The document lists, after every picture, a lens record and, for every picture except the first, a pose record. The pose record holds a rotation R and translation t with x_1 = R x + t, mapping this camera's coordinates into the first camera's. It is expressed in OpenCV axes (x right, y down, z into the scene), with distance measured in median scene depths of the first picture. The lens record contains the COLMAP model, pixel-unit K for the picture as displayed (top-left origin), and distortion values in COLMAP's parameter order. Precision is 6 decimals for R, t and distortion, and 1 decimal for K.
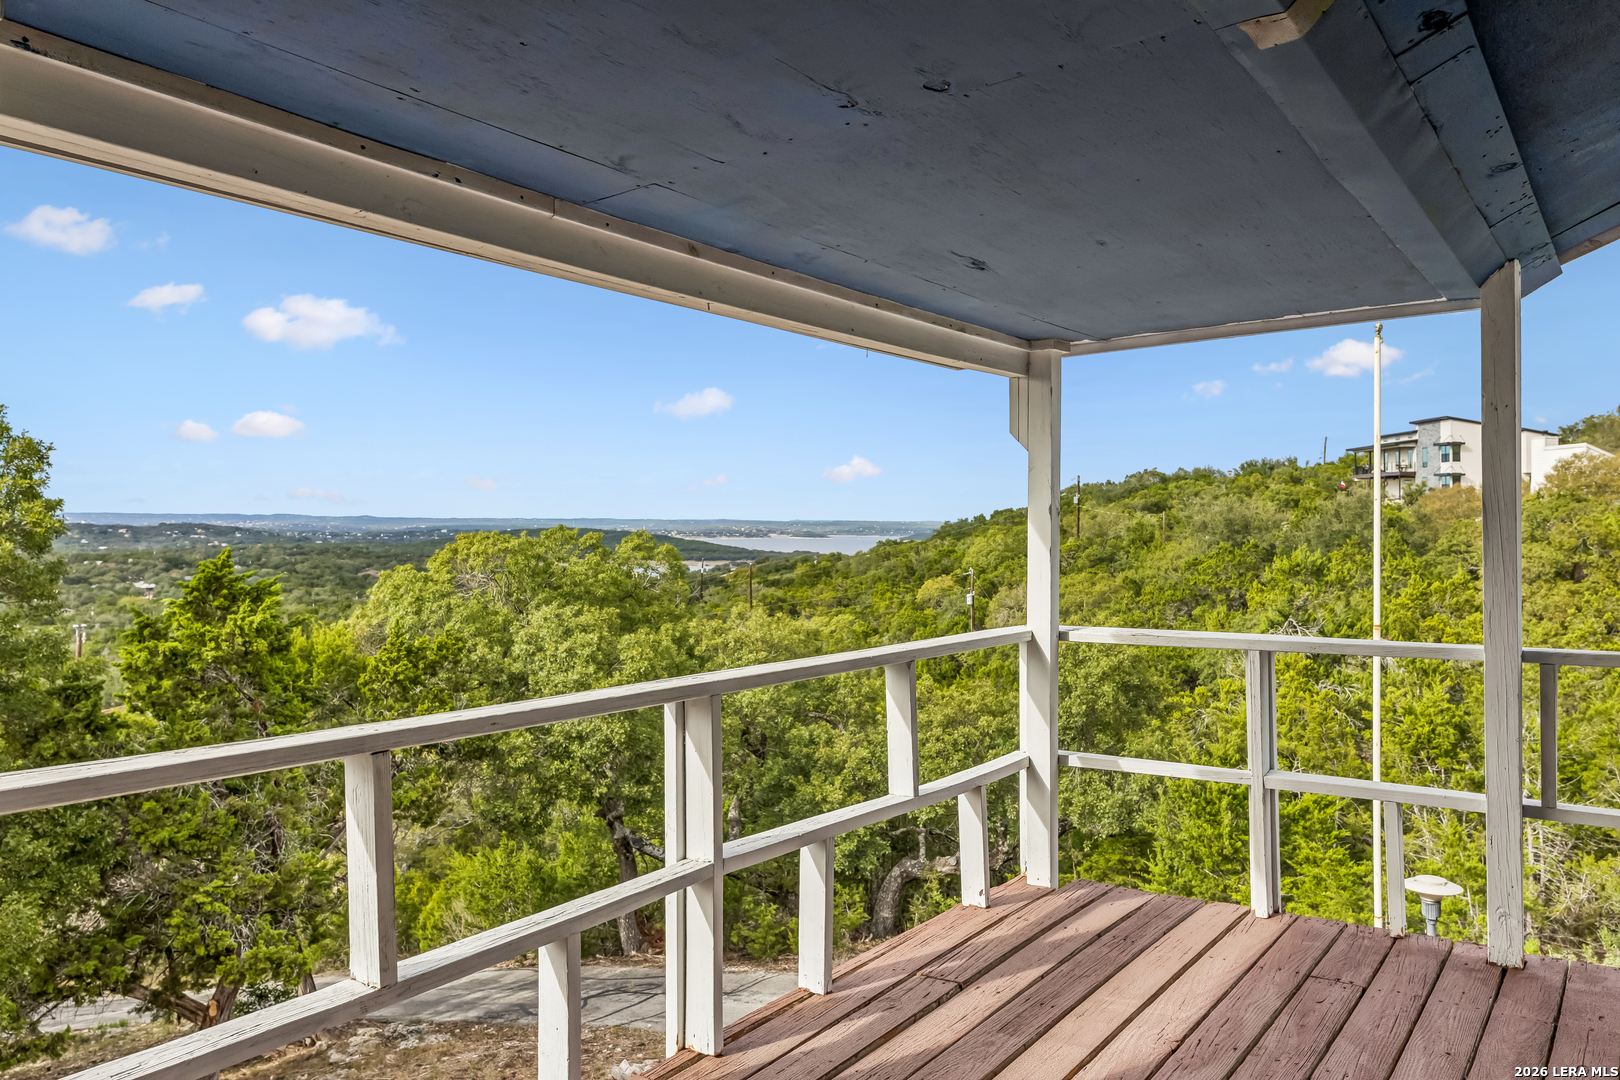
lens RADIAL K [[1230.9, 0, 812.7], [0, 1230.9, 486.4], [0, 0, 1]] dist [0.002879, -0.001809]
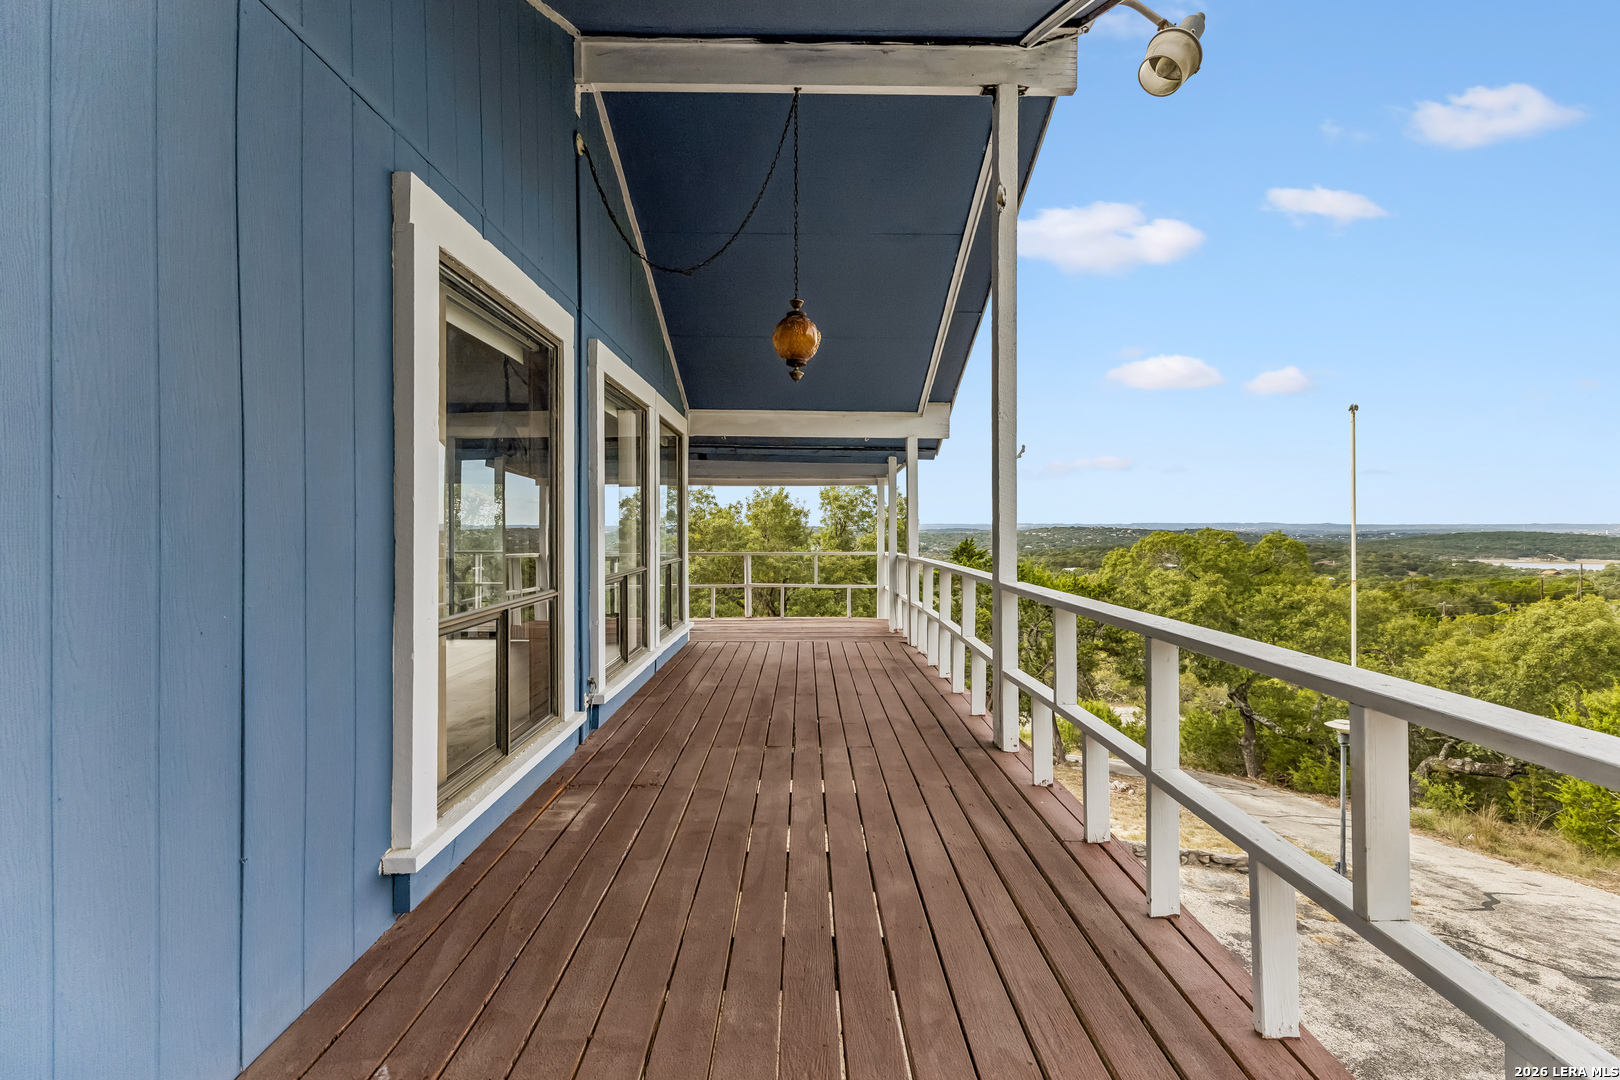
lens RADIAL K [[736.7, 0, 809.7], [0, 736.7, 526.2], [0, 0, 1]] dist [0.000799, -0.000303]
pose [[0.578641, -0.007118, -0.815551, 0.107769], [0.028537, 0.999526, 0.011523, 0.000196], [0.815083, -0.029941, 0.578570, -0.027249]]
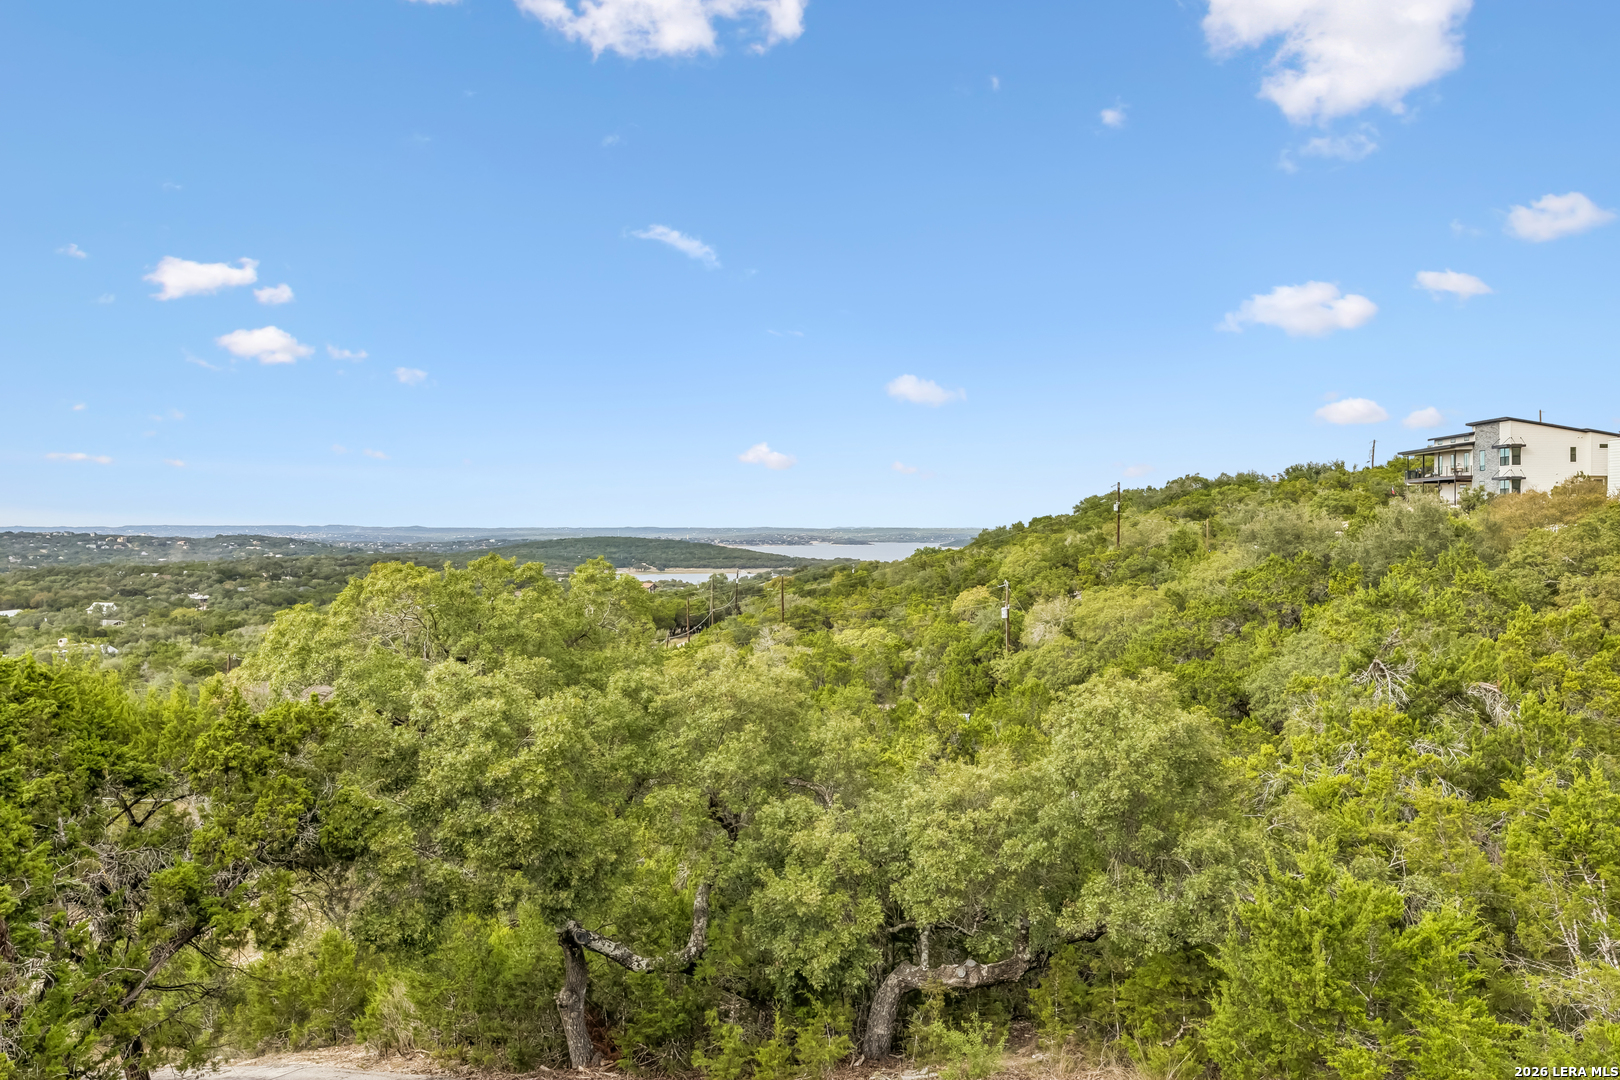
lens RADIAL K [[1222.9, 0, 816.8], [0, 1222.9, 530.3], [0, 0, 1]] dist [0.005659, -0.002080]
pose [[0.999542, -0.007367, -0.029361, 0.012863], [0.008220, 0.999544, 0.029051, -0.002386], [0.029134, -0.029279, 0.999147, 0.059083]]
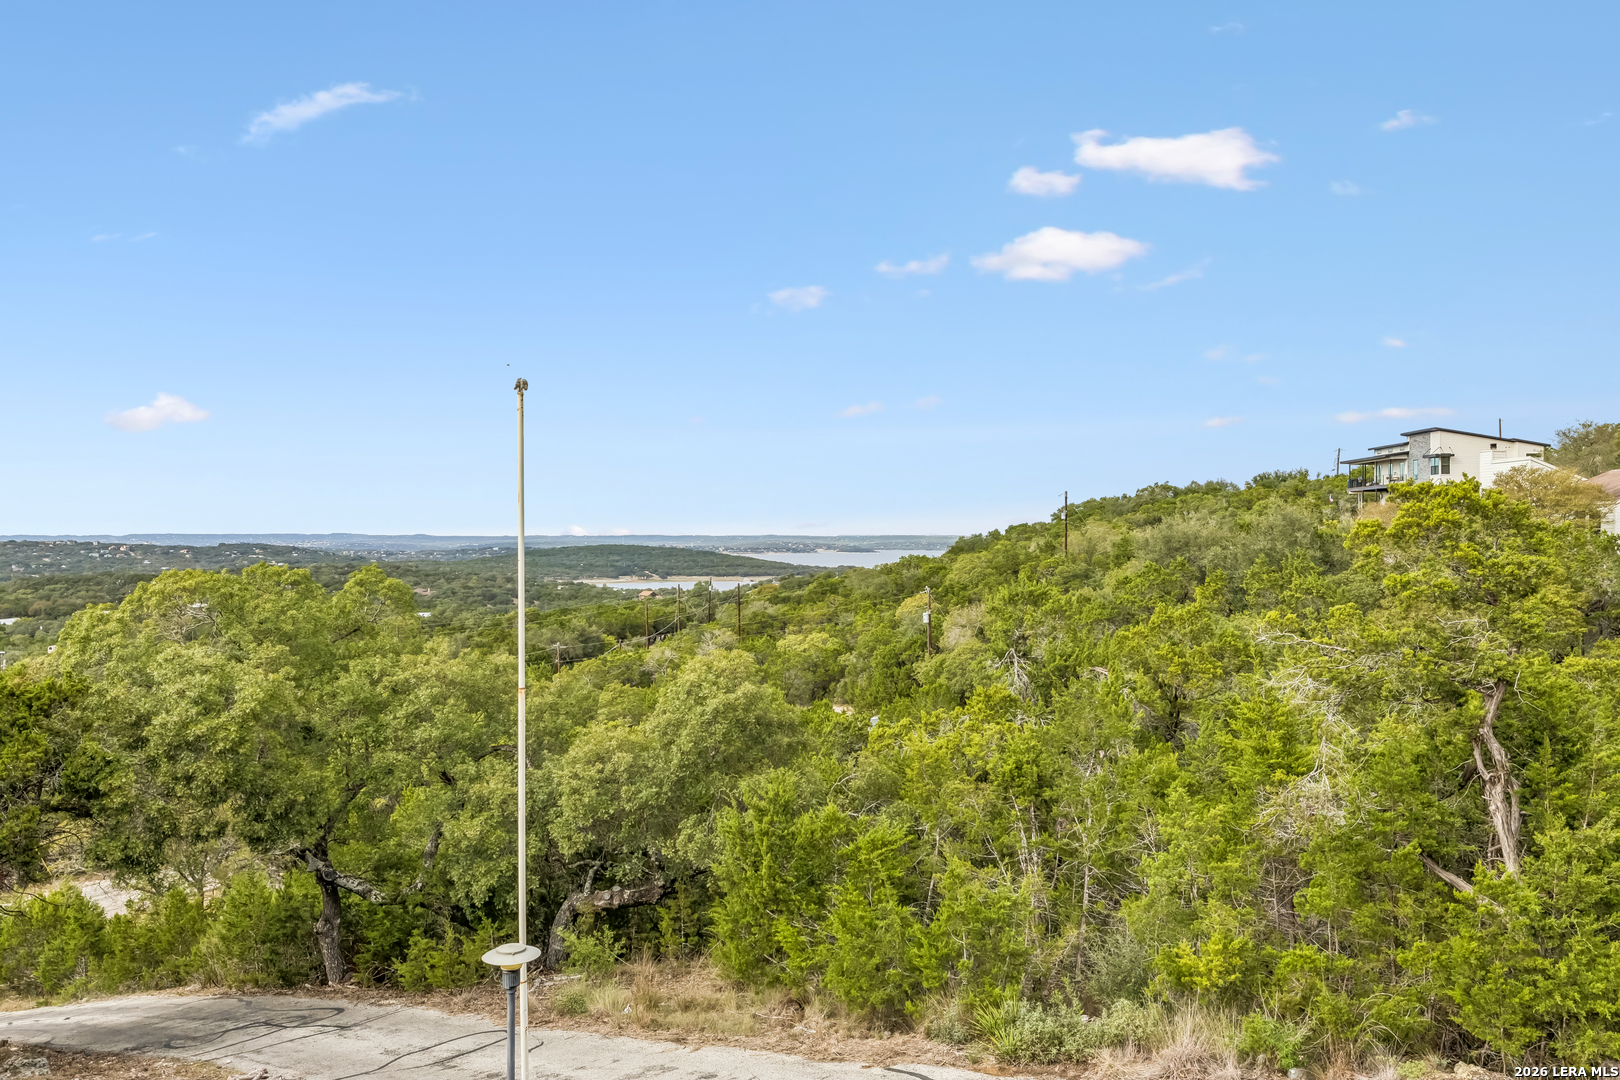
lens RADIAL K [[1225.1, 0, 810.0], [0, 1225.1, 540.0], [0, 0, 1]] dist [0.006003, -0.004984]
pose [[0.999378, -0.008725, -0.034166, 0.090643], [0.009778, 0.999478, 0.030783, -0.004321], [0.033879, -0.031098, 0.998942, 0.004150]]
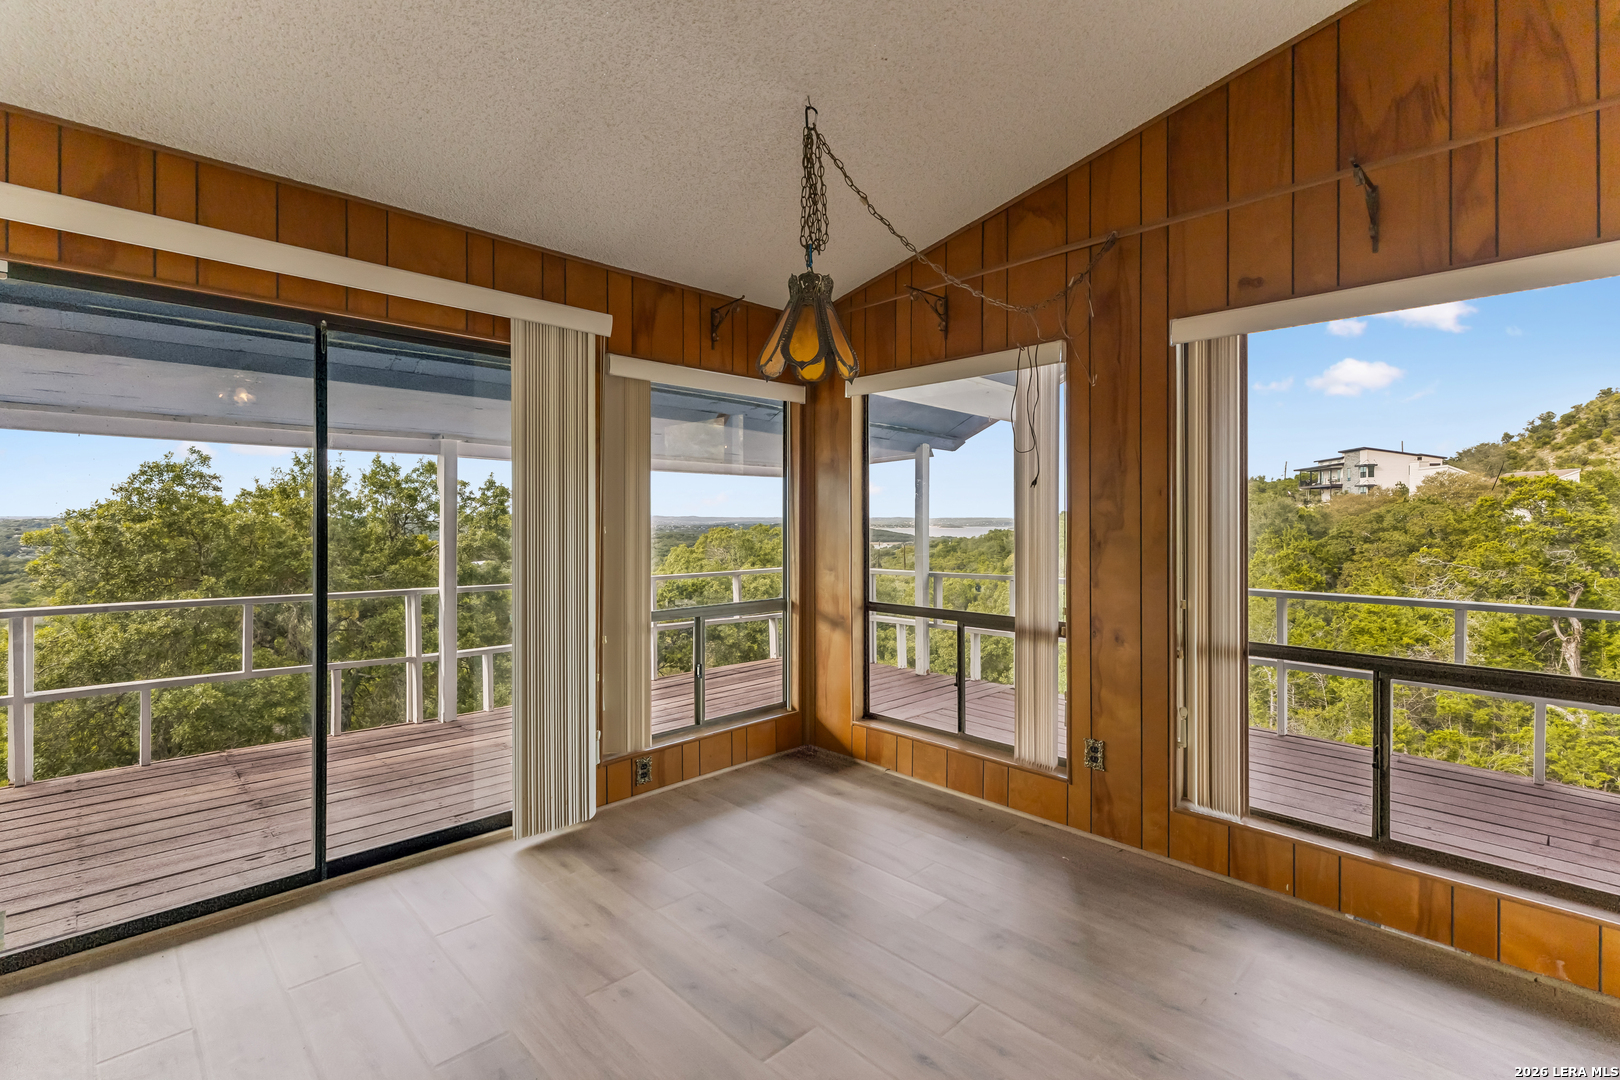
lens RADIAL K [[738.2, 0, 811.2], [0, 738.2, 519.4], [0, 0, 1]] dist [-0.000743, 0.000238]
pose [[0.982445, -0.004641, -0.186493, 0.028920], [0.010174, 0.999536, 0.028720, -0.002481], [0.186273, -0.030113, 0.982036, -0.038253]]
